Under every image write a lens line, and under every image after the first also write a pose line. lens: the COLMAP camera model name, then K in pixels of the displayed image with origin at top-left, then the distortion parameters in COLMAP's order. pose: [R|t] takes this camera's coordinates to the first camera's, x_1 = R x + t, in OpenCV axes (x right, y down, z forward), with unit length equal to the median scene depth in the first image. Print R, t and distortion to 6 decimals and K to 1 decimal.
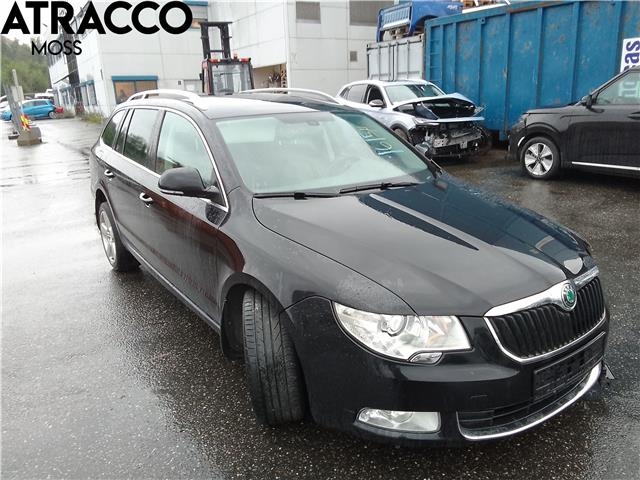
lens RADIAL K [[523.2, 0, 320.3], [0, 523.2, 236.8], [0, 0, 1]] dist [0.034353, -0.055017]
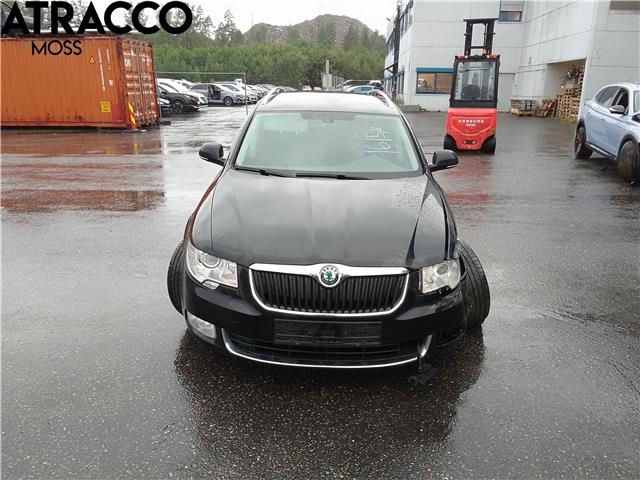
lens RADIAL K [[523.2, 0, 319.9], [0, 523.2, 241.4], [0, 0, 1]] dist [0.034353, -0.055017]
pose [[0.805501, 0.212917, -0.553023, 0.203980], [-0.198282, 0.976271, 0.087065, -0.012260], [0.558438, 0.039524, 0.828604, -0.006028]]
